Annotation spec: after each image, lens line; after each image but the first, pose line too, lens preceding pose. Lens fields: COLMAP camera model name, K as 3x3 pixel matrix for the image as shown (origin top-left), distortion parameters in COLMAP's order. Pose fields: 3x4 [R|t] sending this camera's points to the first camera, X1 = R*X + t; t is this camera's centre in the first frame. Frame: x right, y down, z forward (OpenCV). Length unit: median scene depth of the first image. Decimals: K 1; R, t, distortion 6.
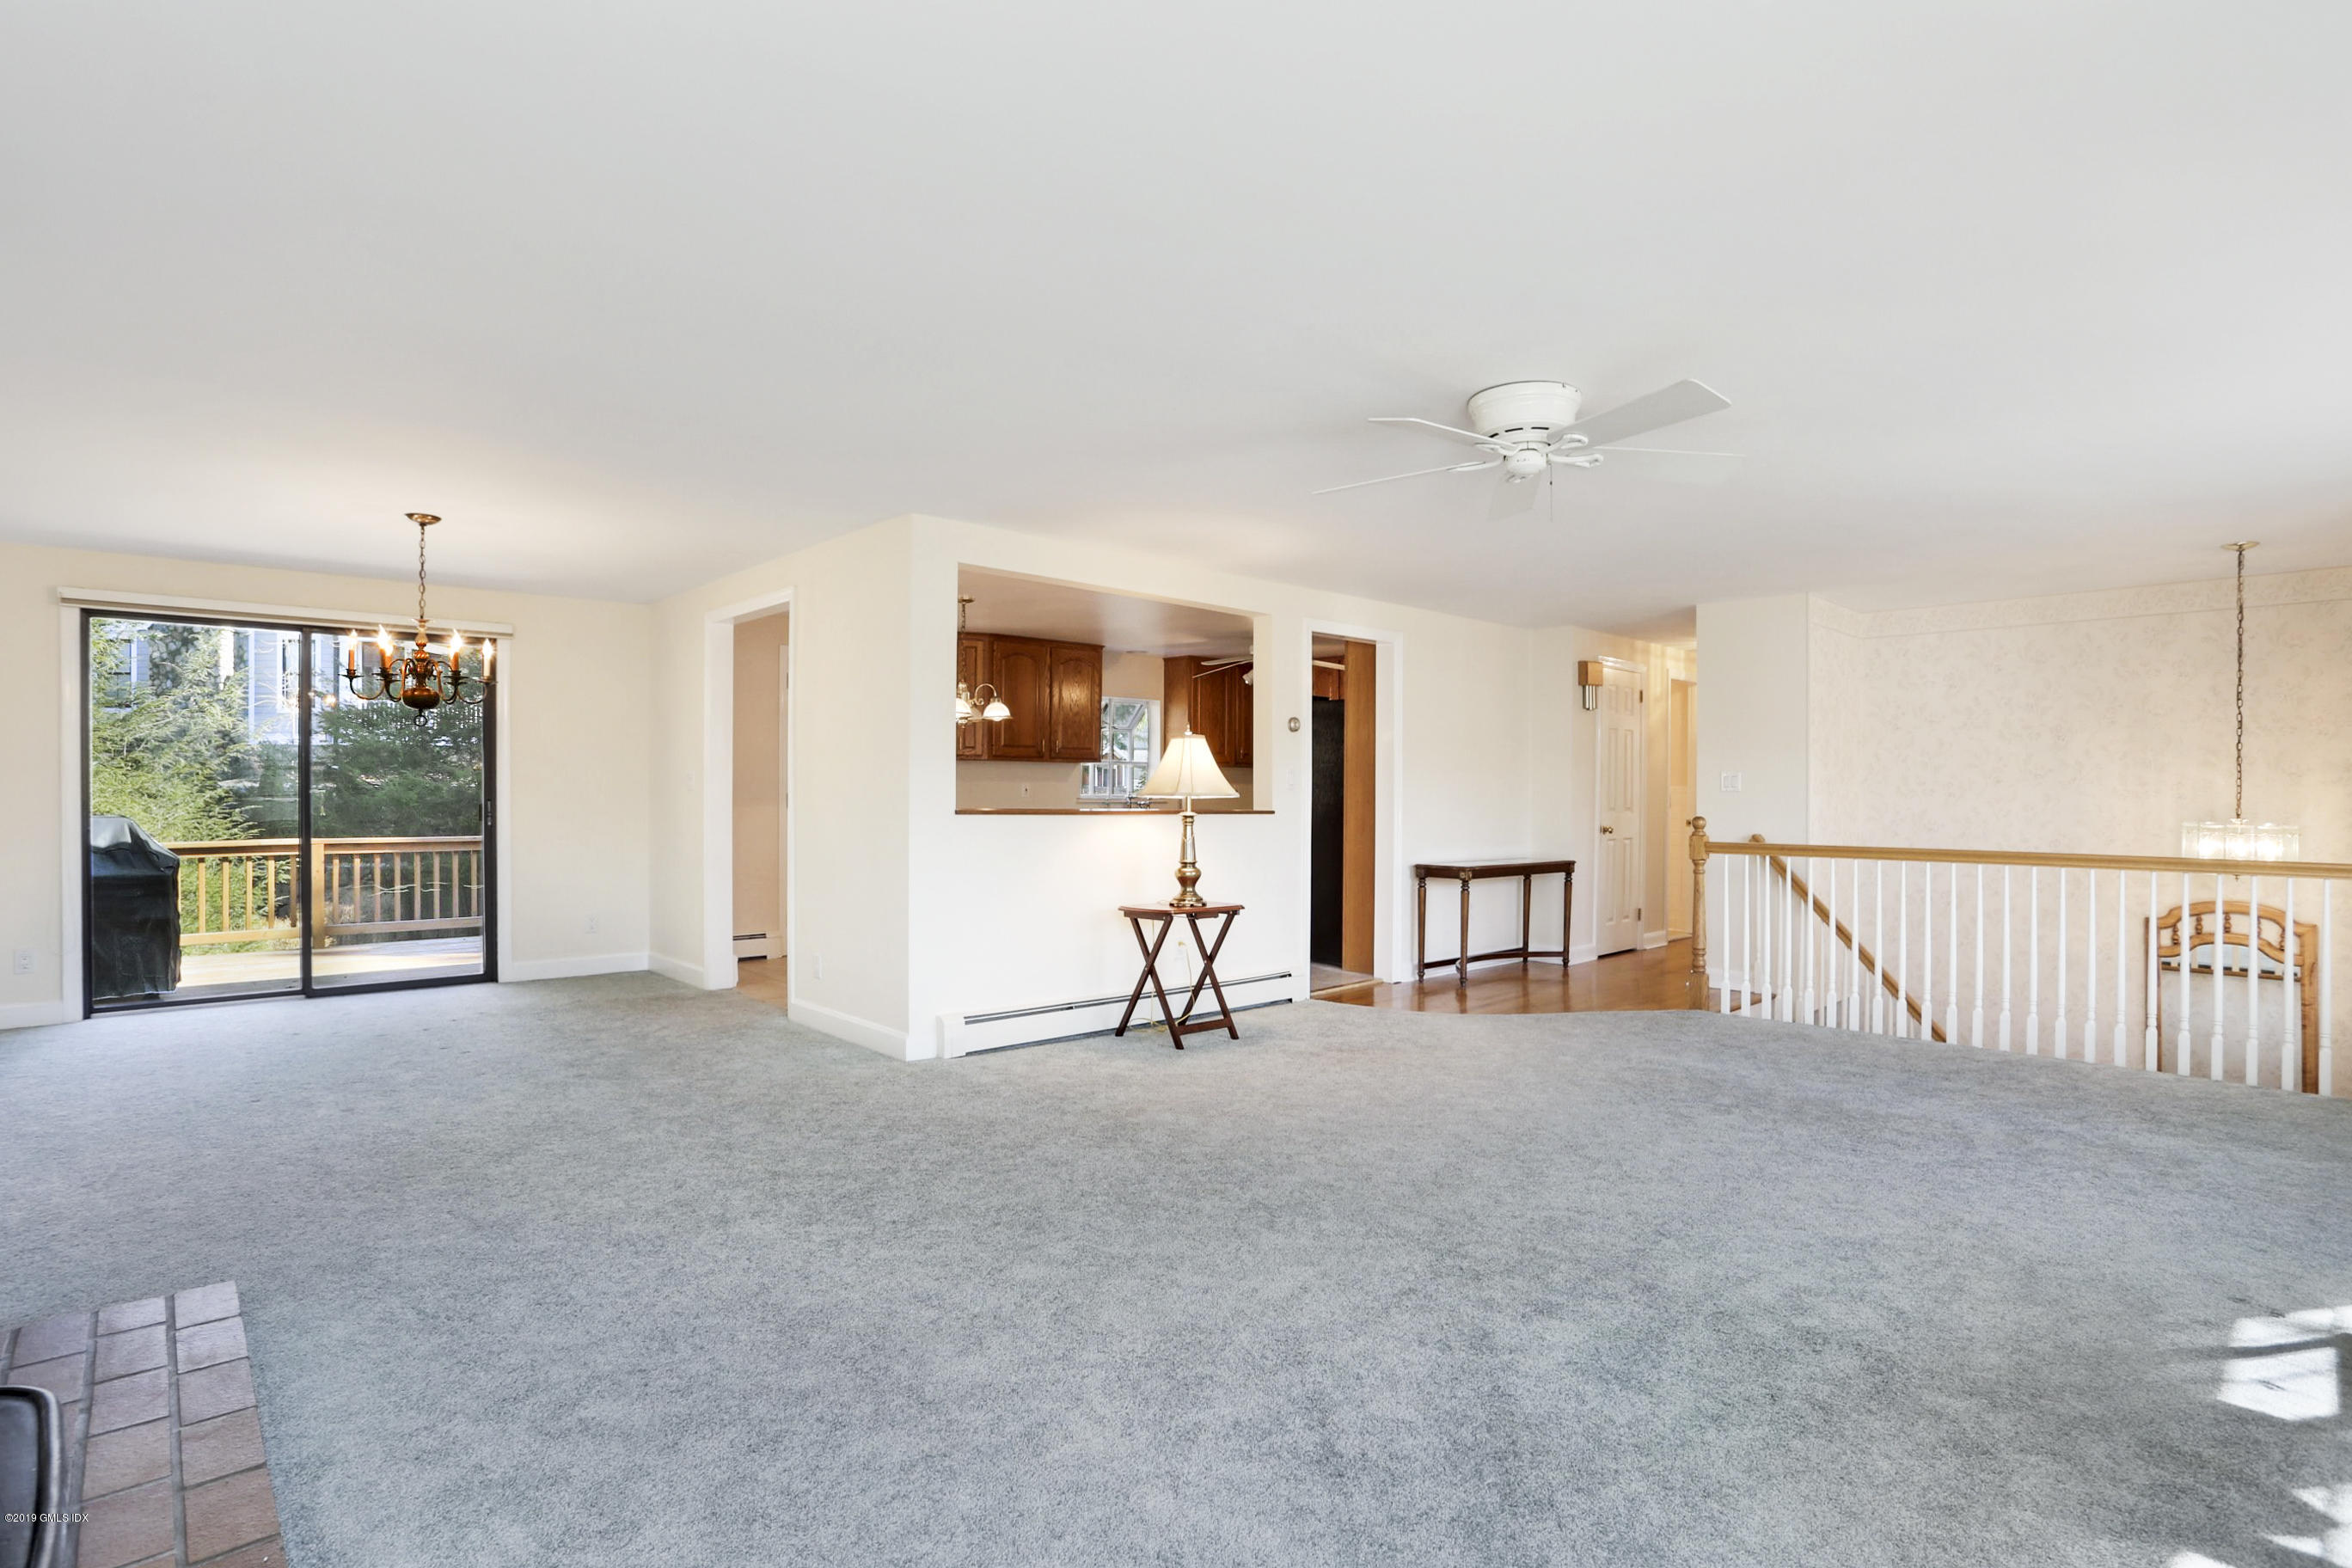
lens RADIAL K [[1181.4, 0, 1160.3], [0, 1181.4, 790.8], [0, 0, 1]] dist [-0.041084, 0.001650]
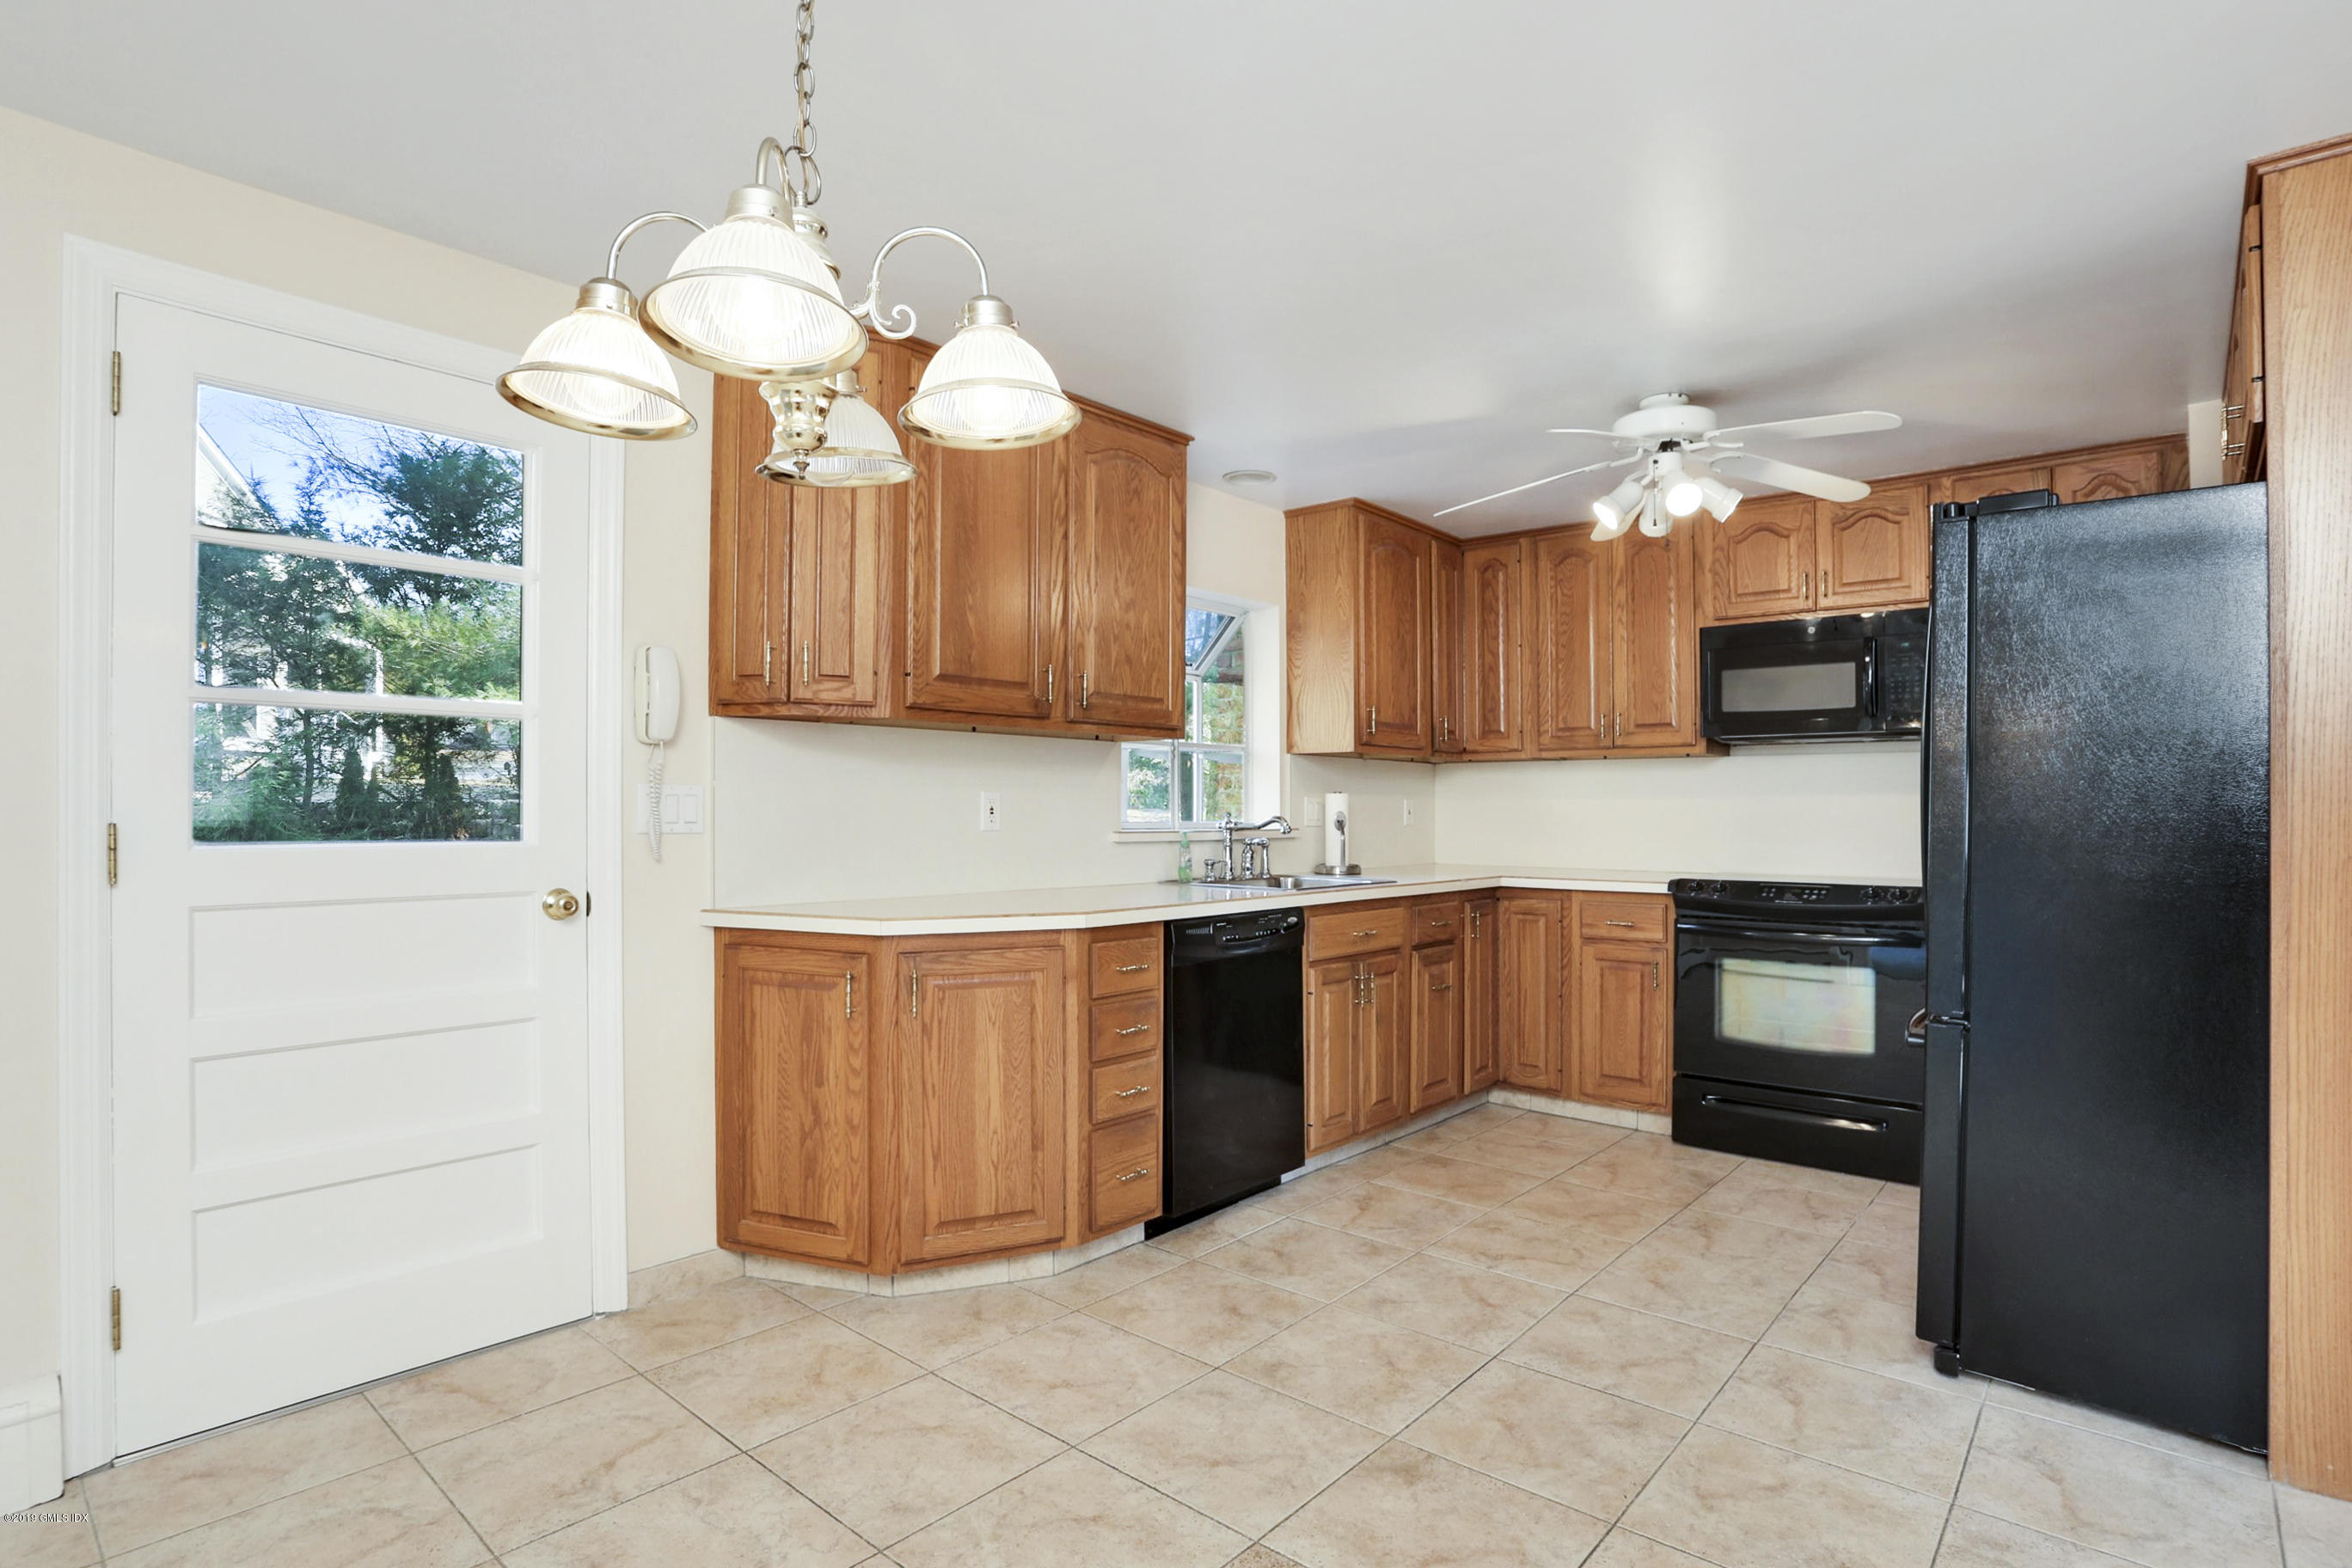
lens RADIAL K [[1181.4, 0, 1173.5], [0, 1181.4, 803.9], [0, 0, 1]] dist [-0.041084, 0.001650]
pose [[0.991885, 0.001404, 0.127131, -0.108082], [-0.000925, 0.999992, -0.003829, -0.000911], [-0.127136, 0.003680, 0.991879, 0.654947]]
